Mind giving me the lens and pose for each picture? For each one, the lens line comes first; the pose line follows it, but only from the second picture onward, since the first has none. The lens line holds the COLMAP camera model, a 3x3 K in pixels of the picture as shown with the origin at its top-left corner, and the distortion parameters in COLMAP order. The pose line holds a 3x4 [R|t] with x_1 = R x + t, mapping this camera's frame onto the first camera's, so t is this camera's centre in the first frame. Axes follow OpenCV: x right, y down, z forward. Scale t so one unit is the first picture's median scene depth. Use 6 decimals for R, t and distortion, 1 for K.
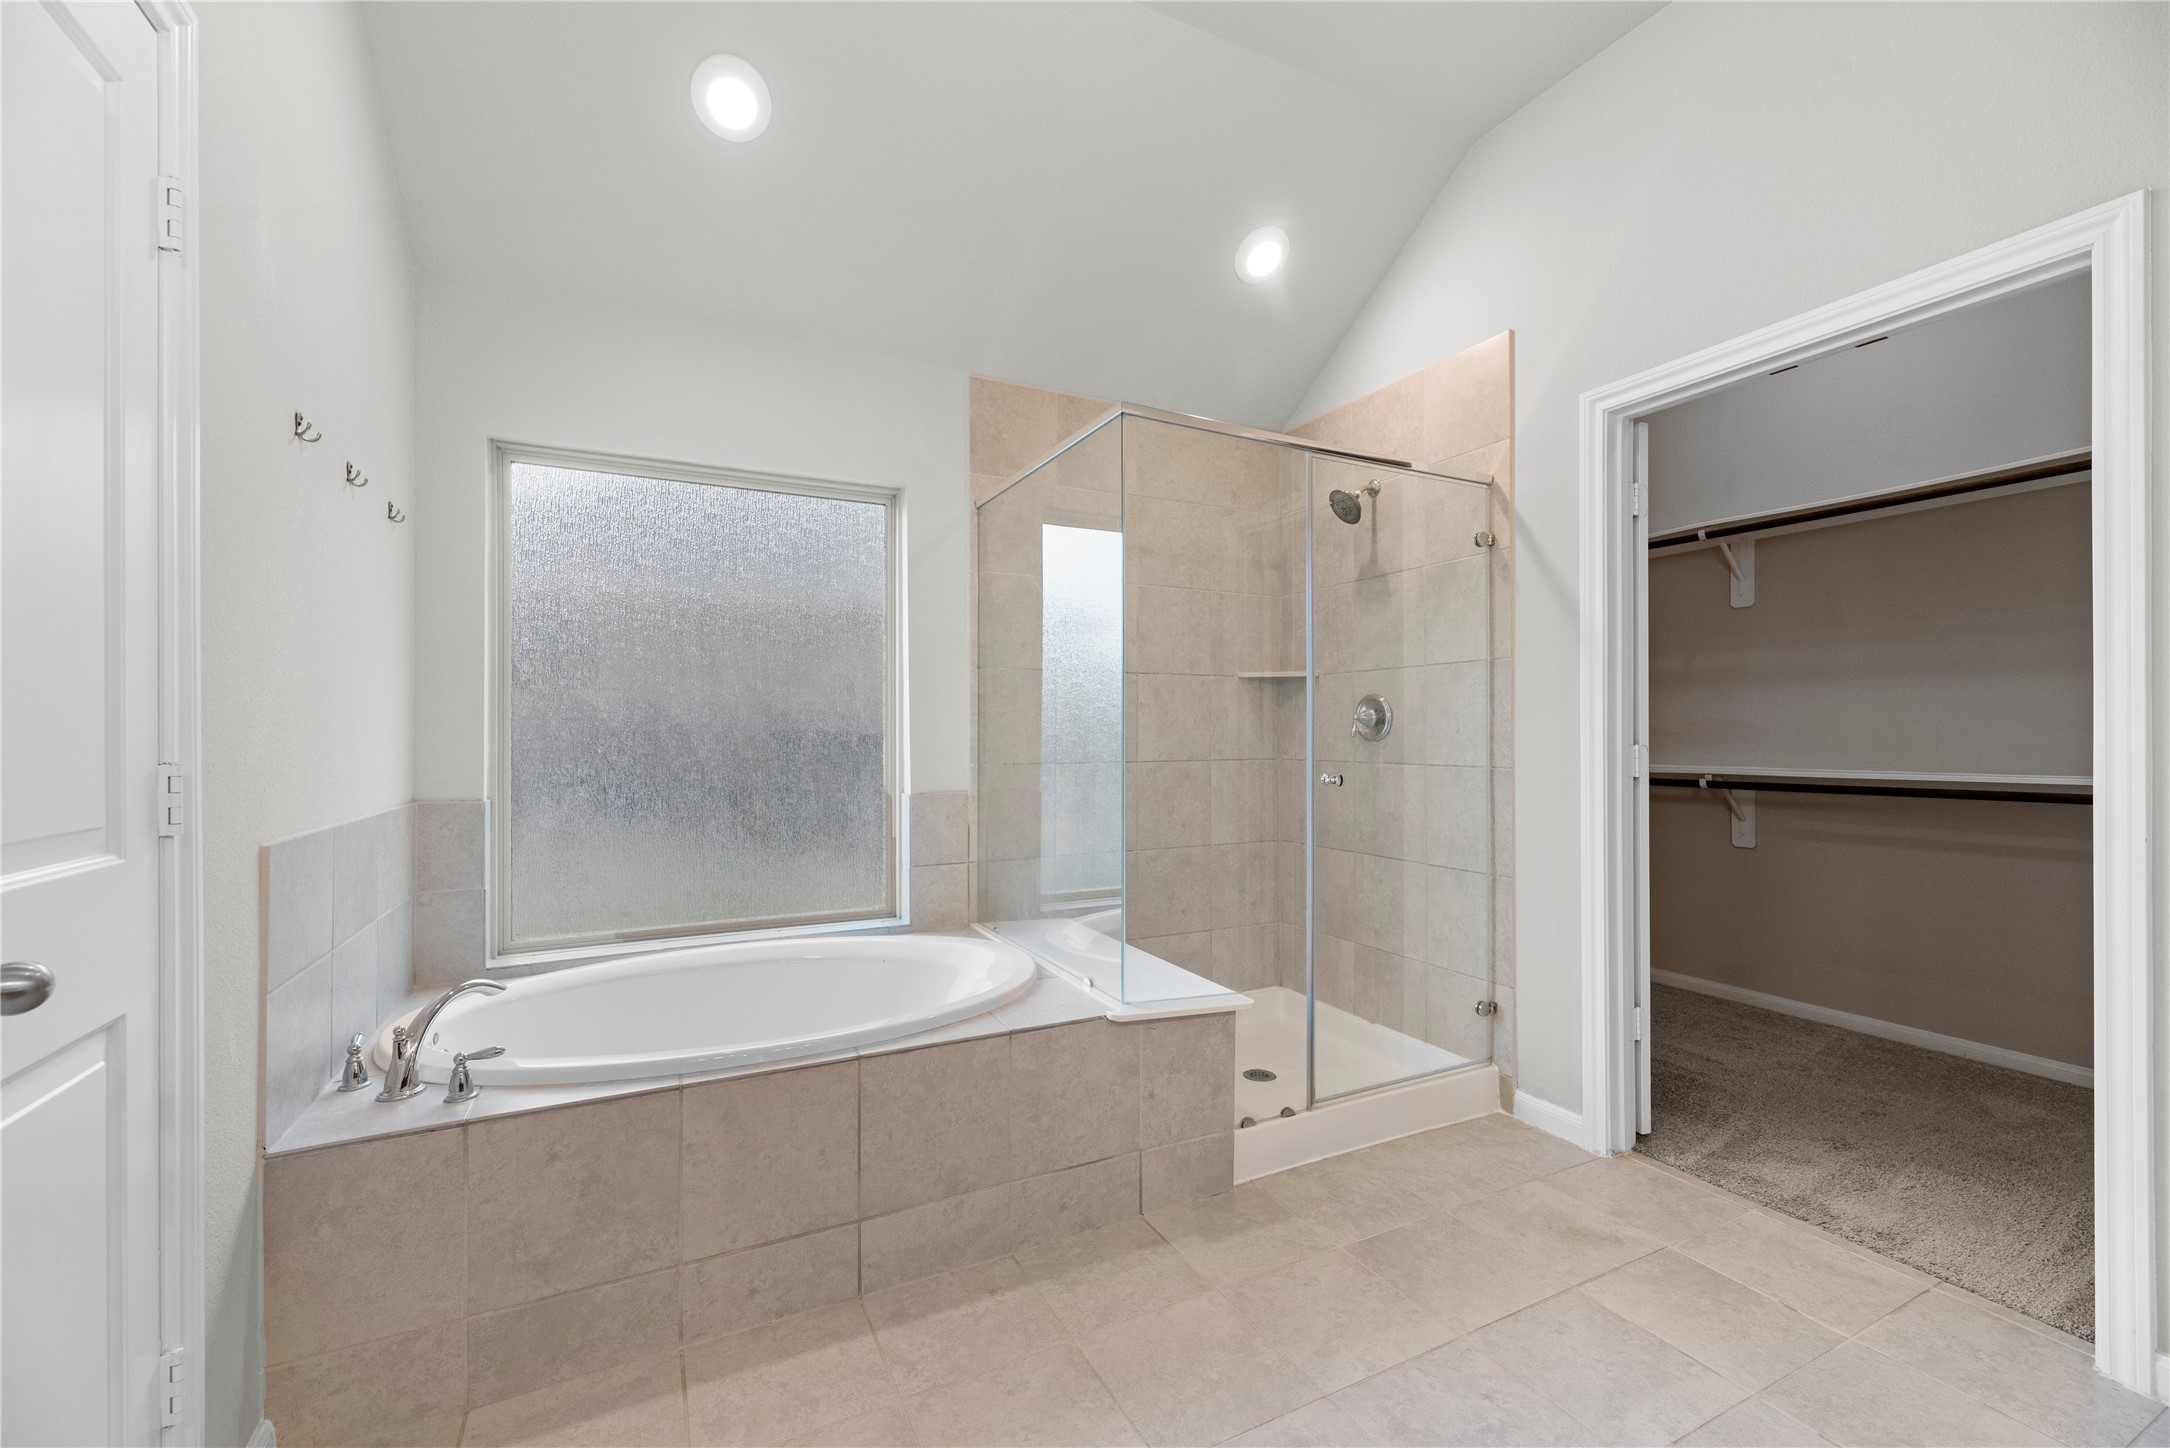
lens RADIAL K [[875.1, 0, 1084.9], [0, 875.1, 739.9], [0, 0, 1]] dist [0.000709, 0.000136]
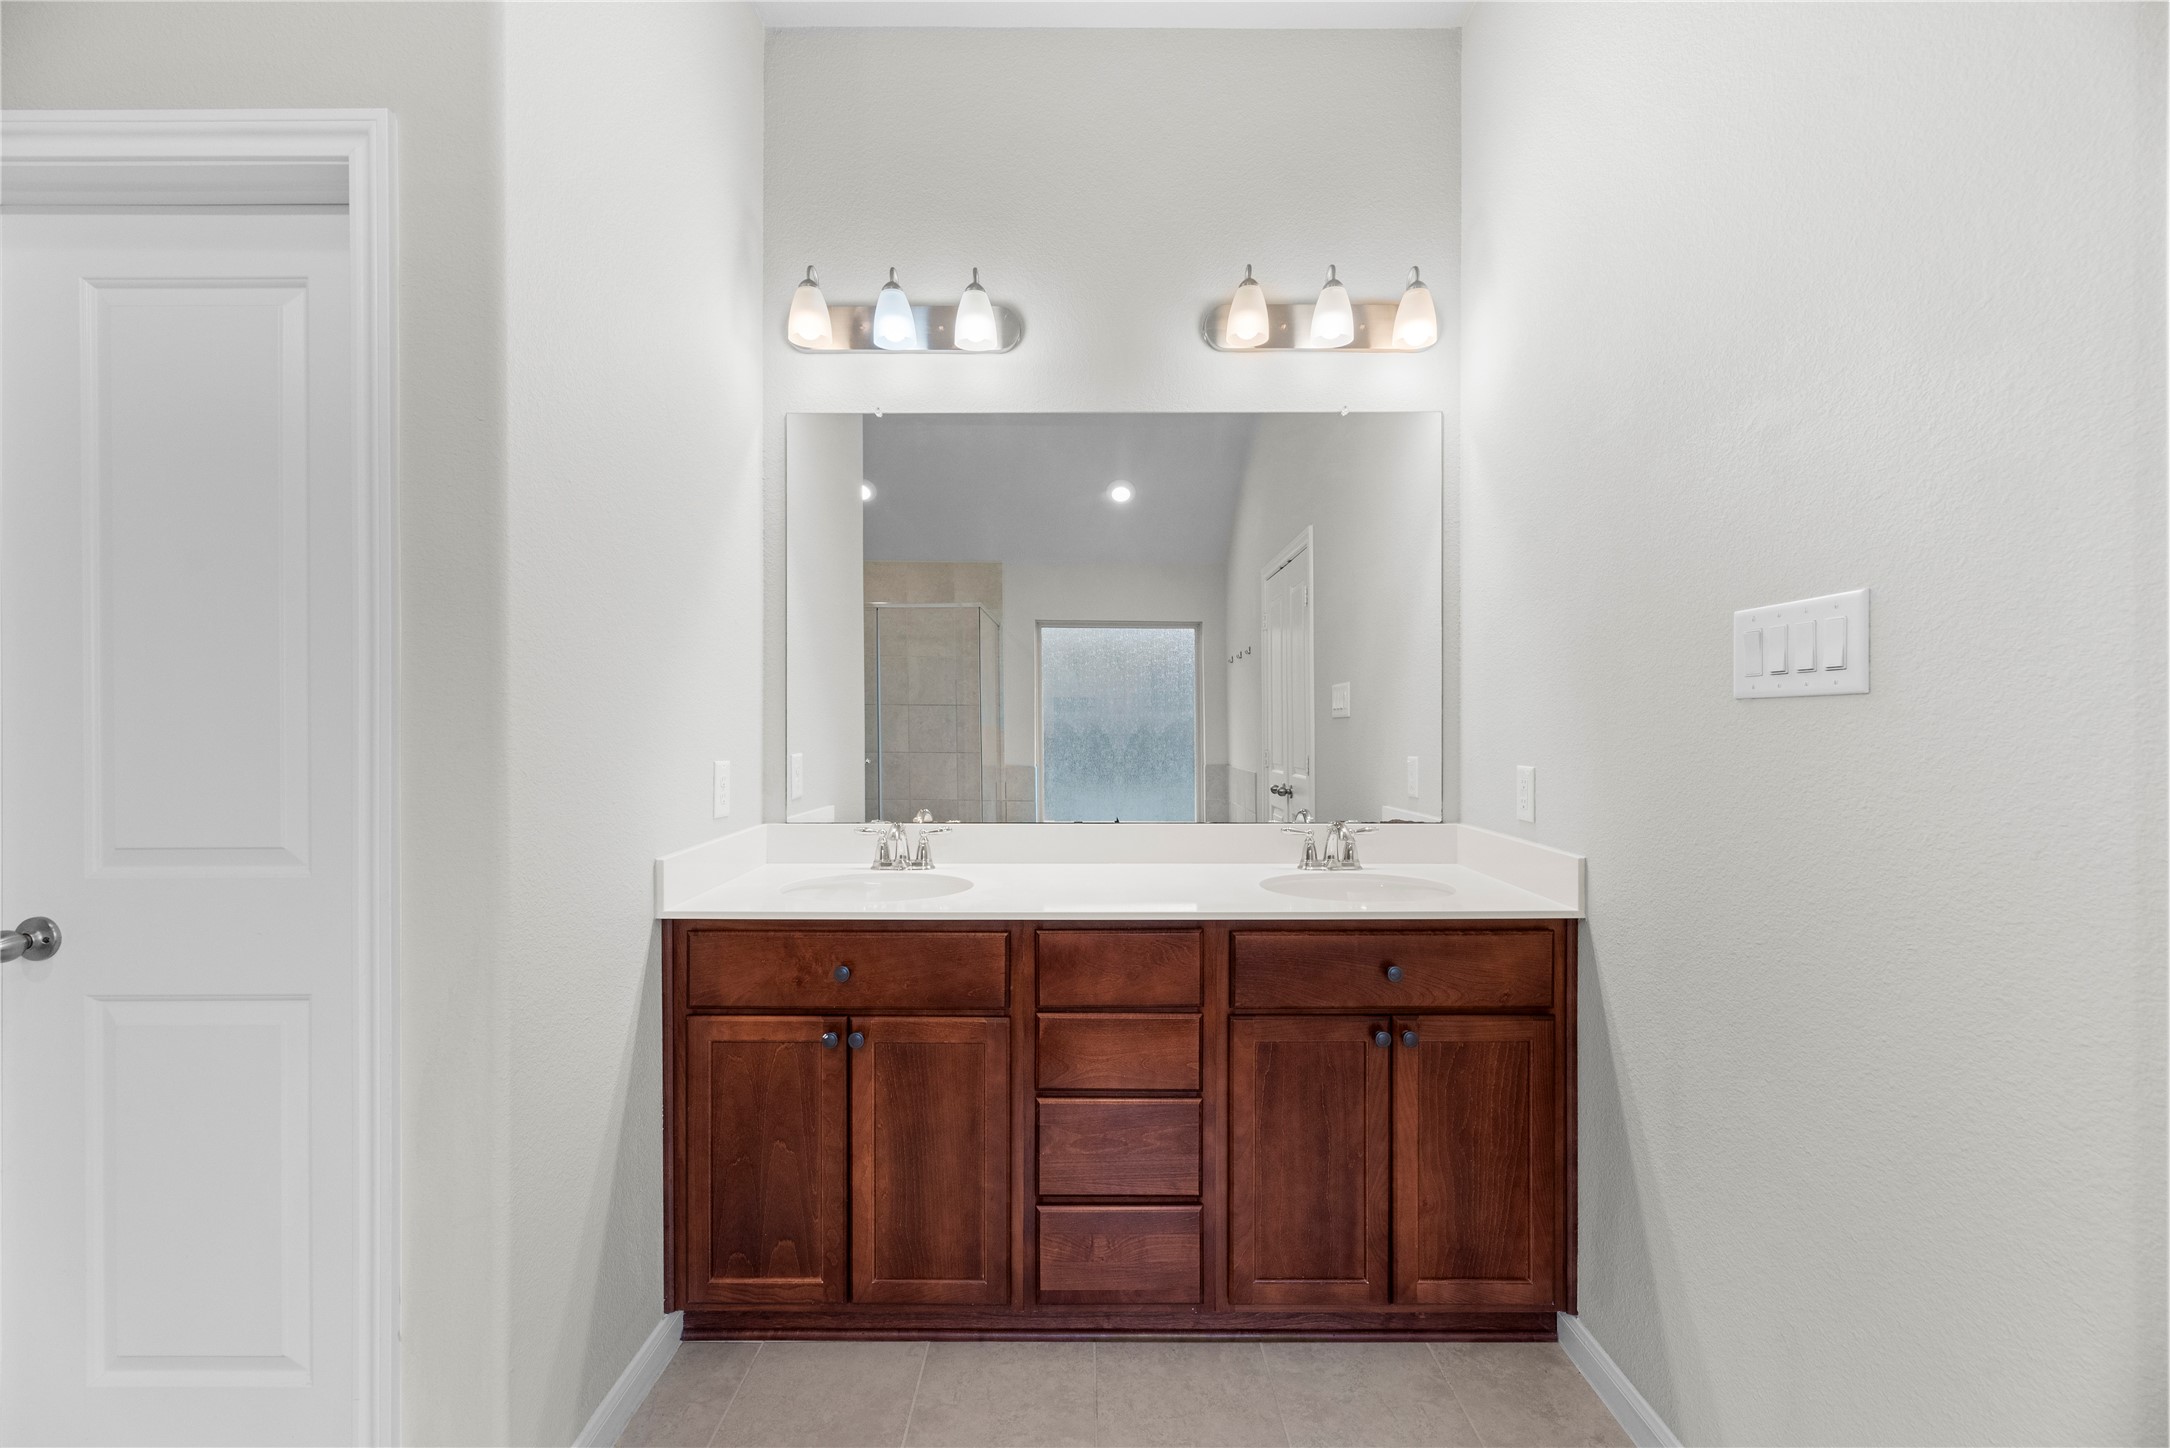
lens RADIAL K [[875.1, 0, 1084.9], [0, 875.1, 739.9], [0, 0, 1]] dist [0.000709, 0.000136]
pose [[0.891267, 0.000737, -0.453479, 0.698320], [-0.002404, 0.999992, -0.003100, 0.004616], [0.453473, 0.003853, 0.891262, -1.402594]]
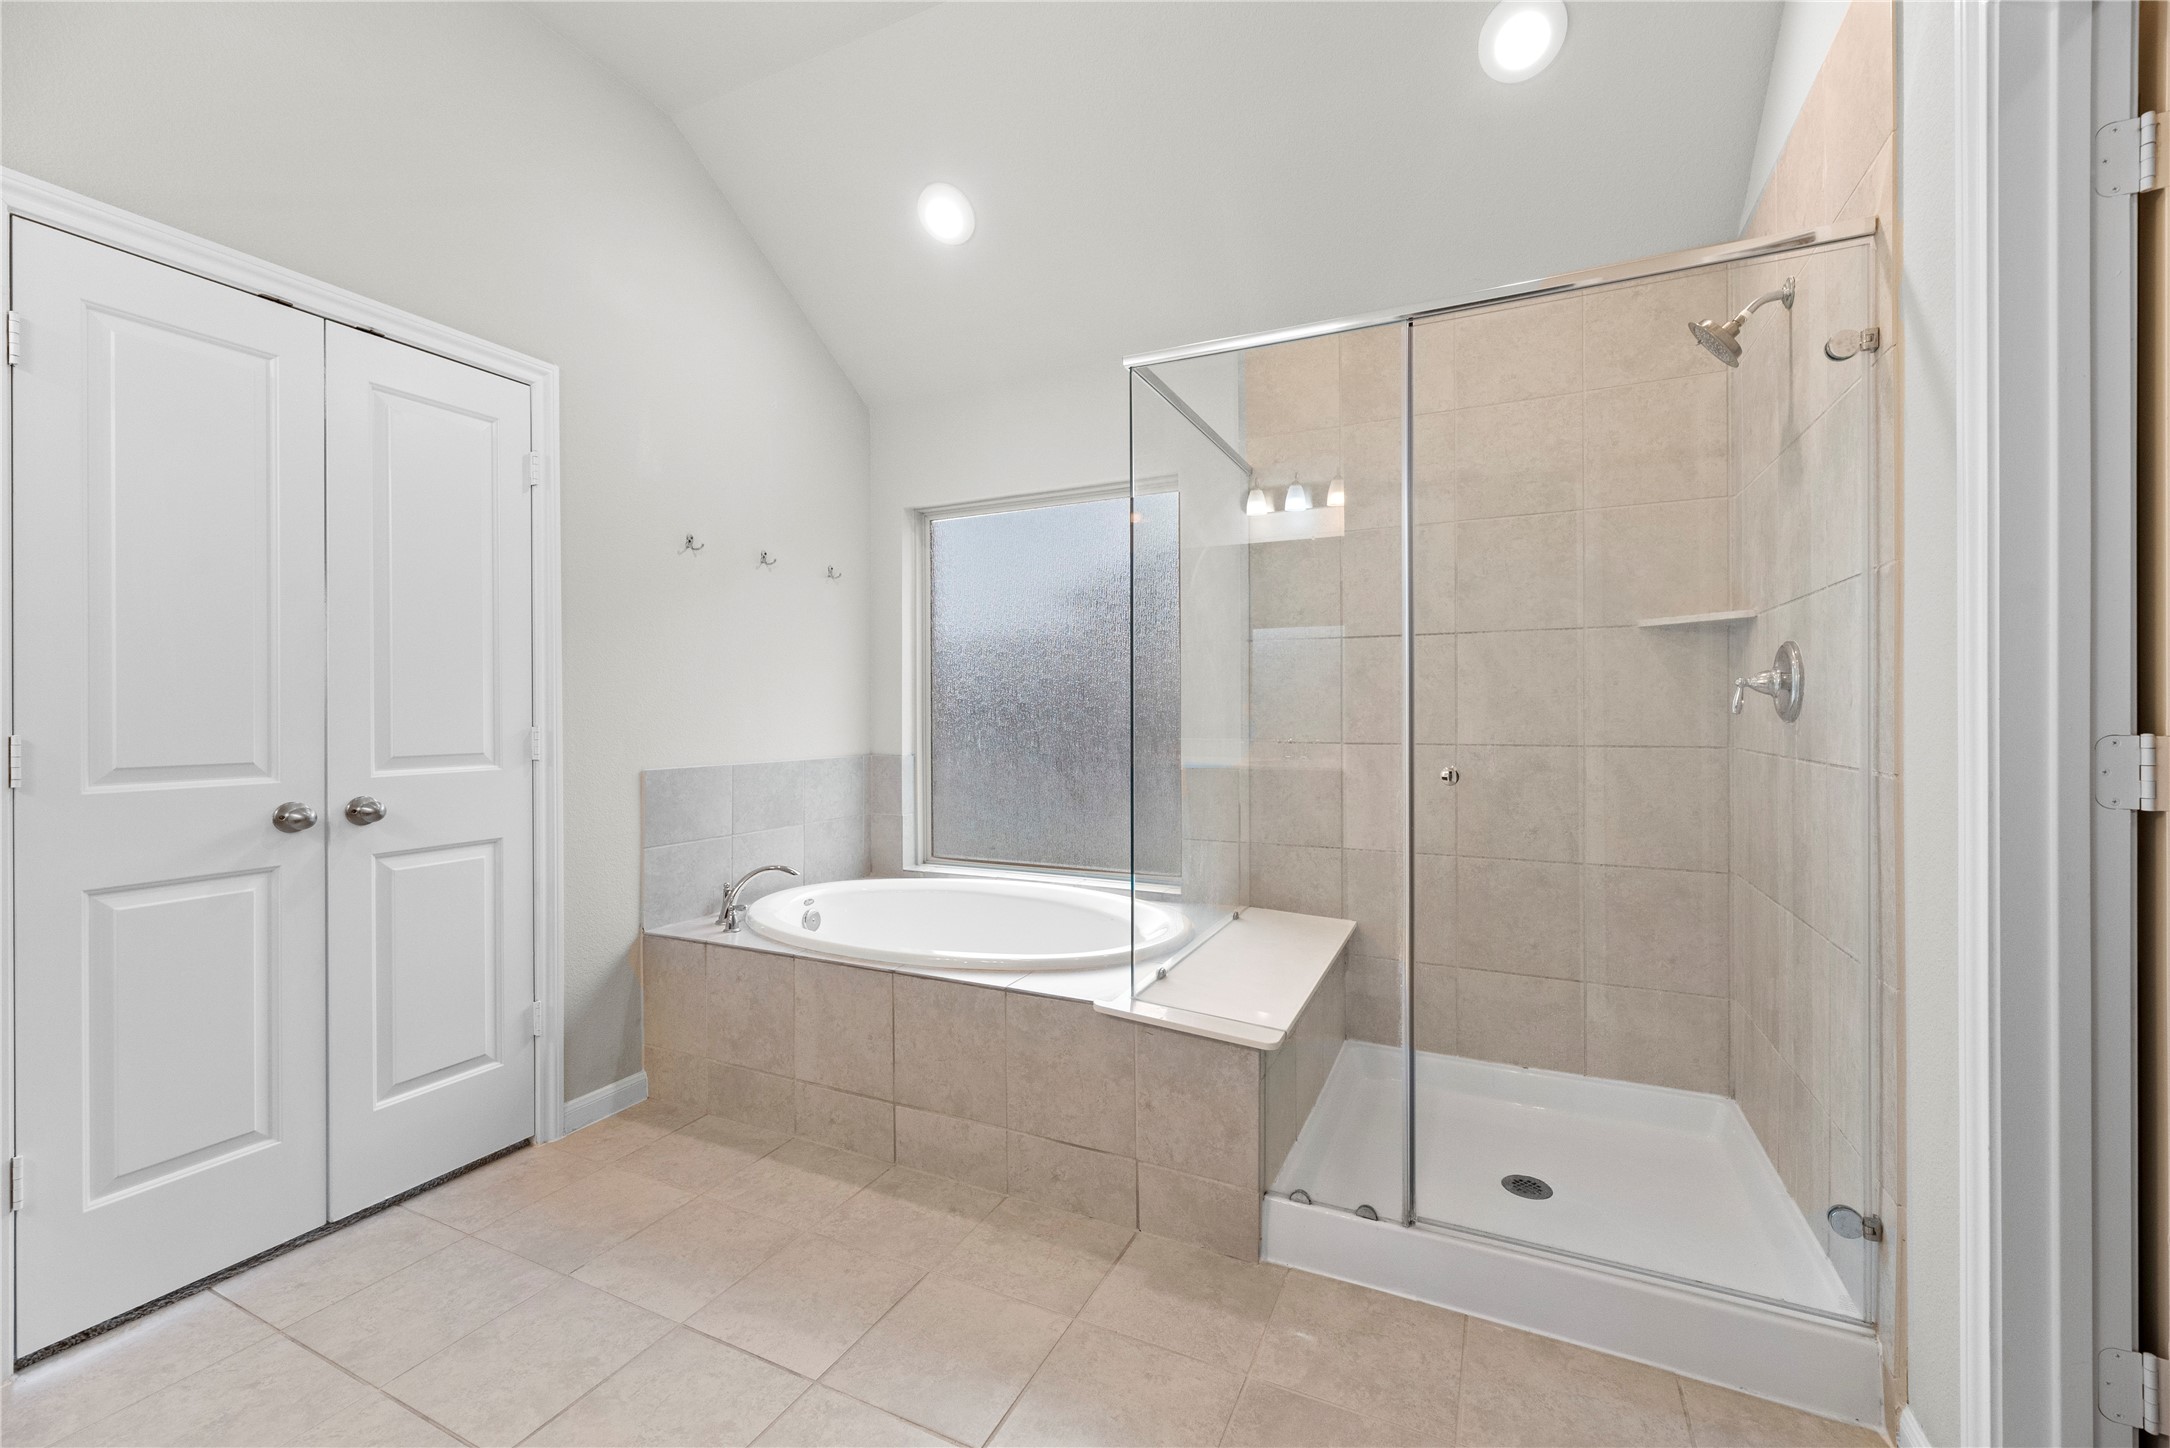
lens RADIAL K [[878.6, 0, 1079.7], [0, 878.6, 711.5], [0, 0, 1]] dist [0.000575, 0.000527]
pose [[0.607858, -0.000075, -0.794046, 0.767573], [-0.001028, 0.999999, -0.000881, -0.006015], [0.794045, 0.001352, 0.607857, 0.384645]]
